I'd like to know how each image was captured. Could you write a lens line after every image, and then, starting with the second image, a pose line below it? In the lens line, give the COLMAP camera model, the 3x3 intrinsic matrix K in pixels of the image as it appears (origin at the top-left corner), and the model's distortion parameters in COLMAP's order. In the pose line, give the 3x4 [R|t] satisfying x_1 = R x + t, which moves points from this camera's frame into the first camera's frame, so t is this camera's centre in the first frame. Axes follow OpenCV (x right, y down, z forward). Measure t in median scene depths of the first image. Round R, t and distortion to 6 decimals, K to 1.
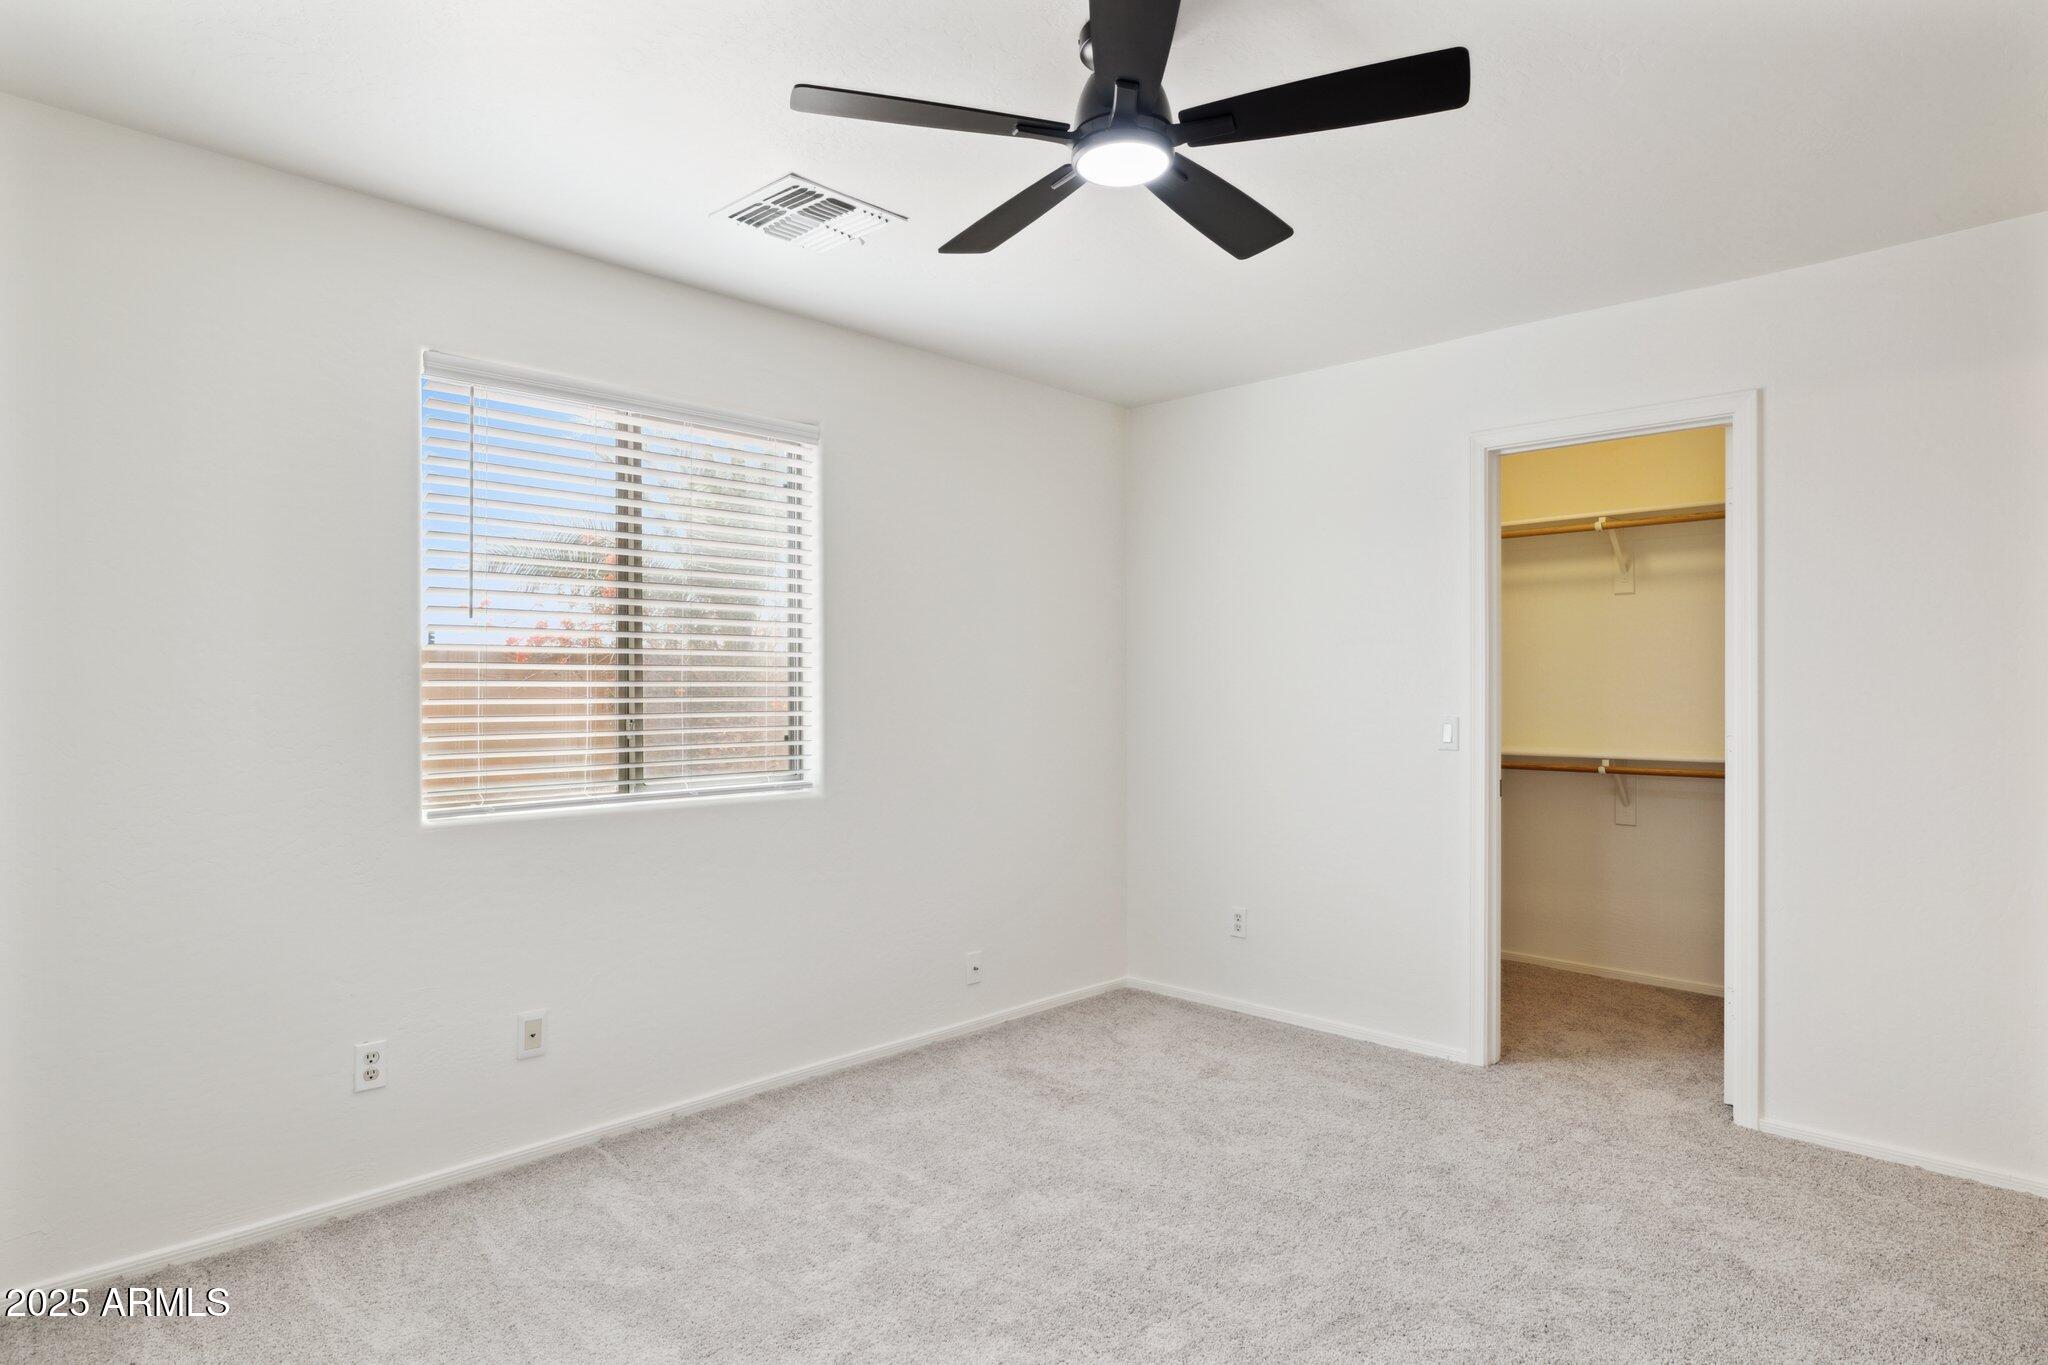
lens RADIAL K [[1176.9, 0, 1028.8], [0, 1176.9, 685.0], [0, 0, 1]] dist [-0.008662, -0.002524]
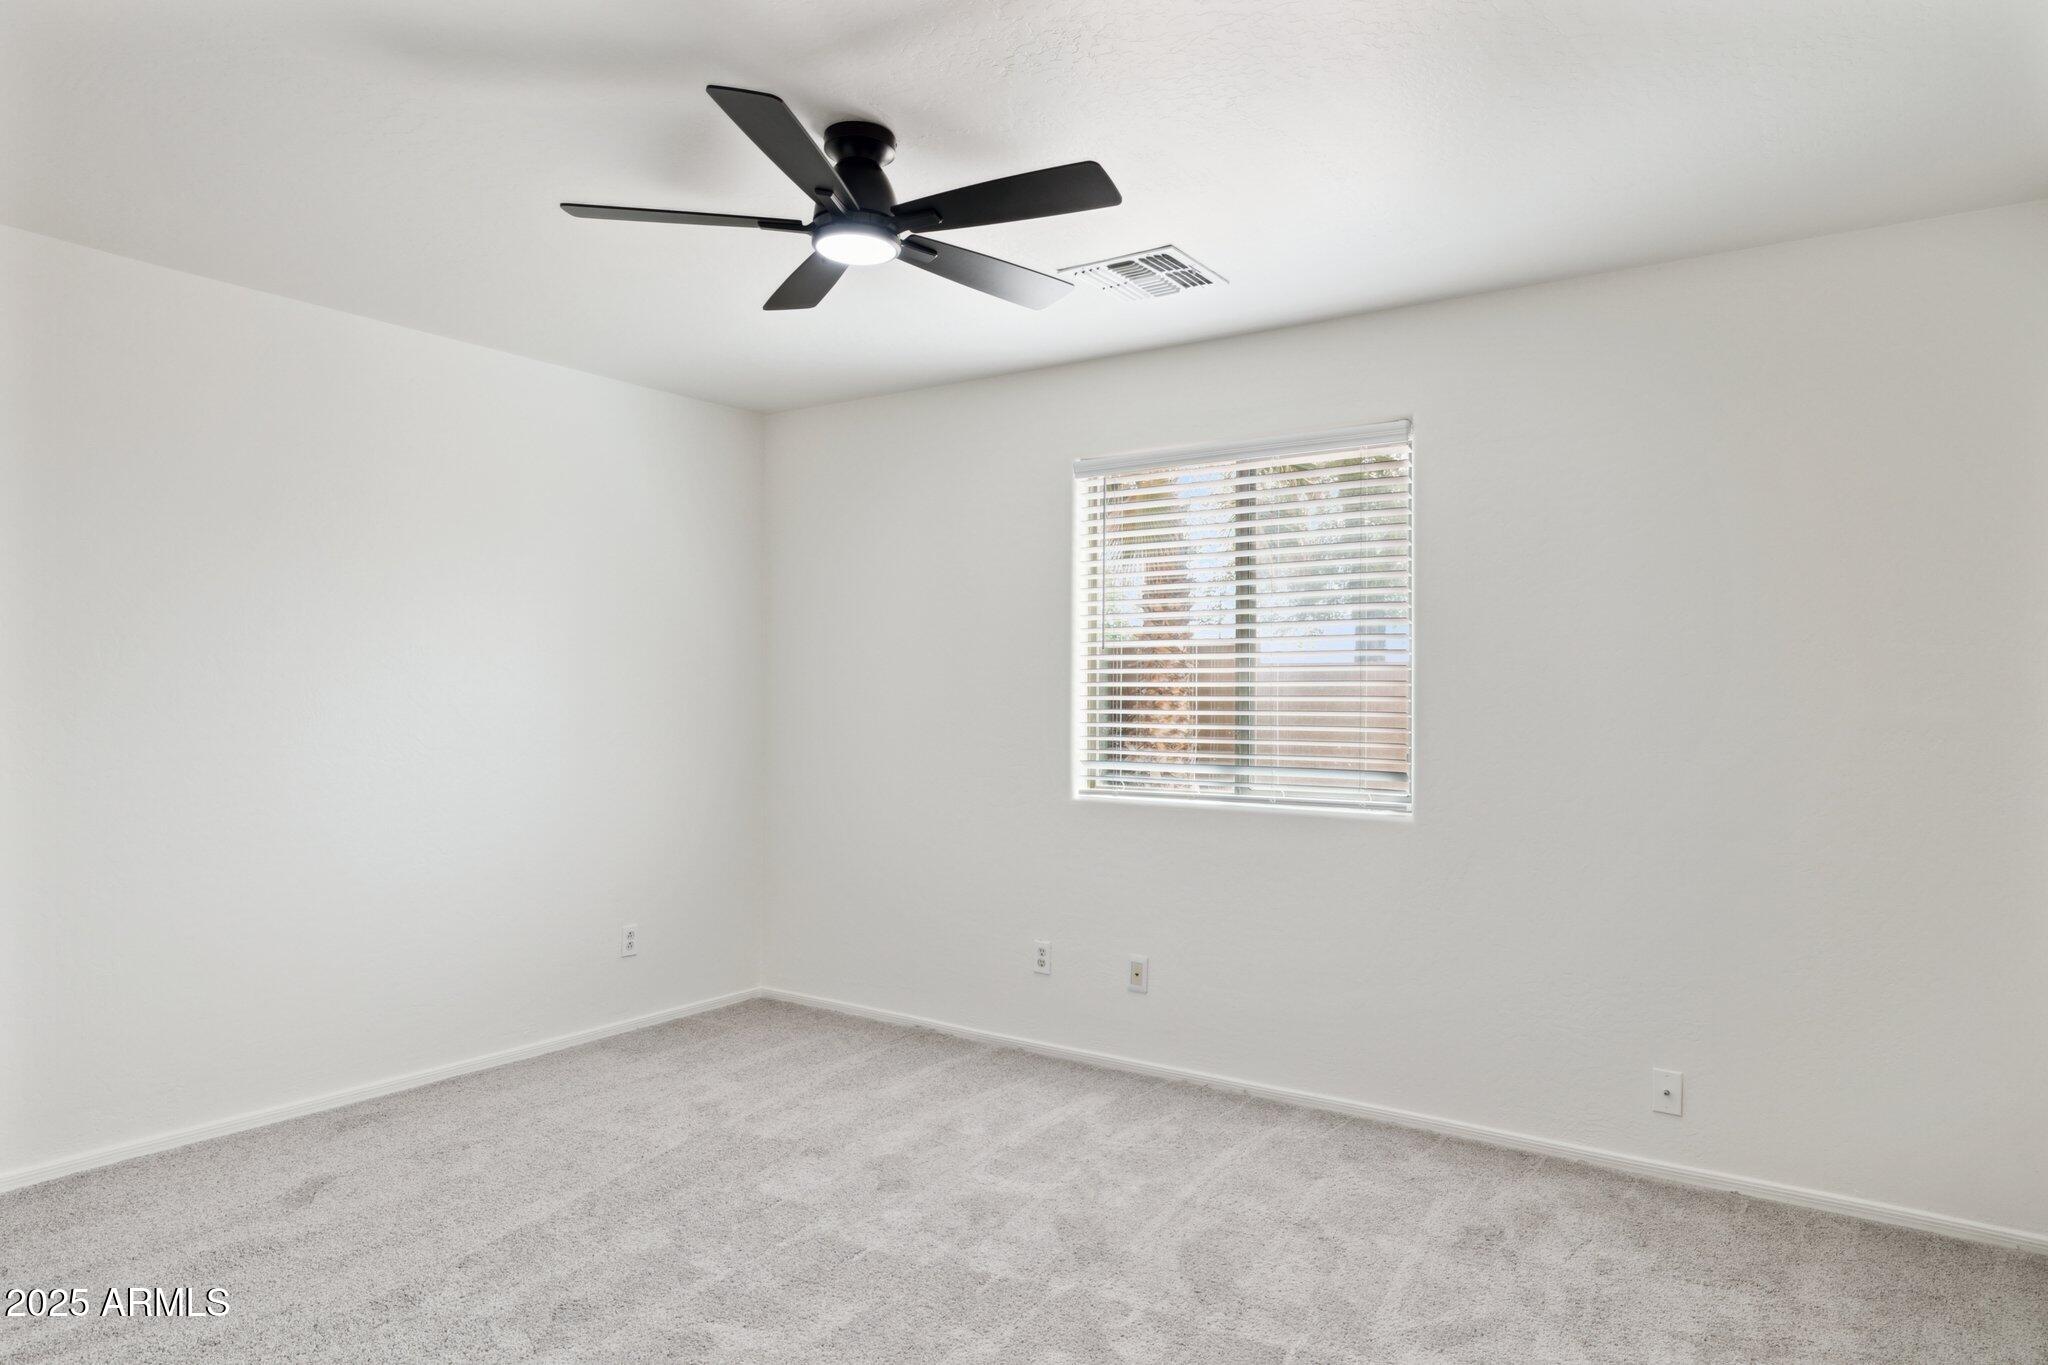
lens RADIAL K [[1253.0, 0, 1021.7], [0, 1253.0, 681.7], [0, 0, 1]] dist [-0.002491, -0.002466]
pose [[0.152575, -0.010048, -0.988241, 0.958816], [-0.005833, 0.999922, -0.011068, -0.003198], [0.988275, 0.007453, 0.152505, 0.707734]]
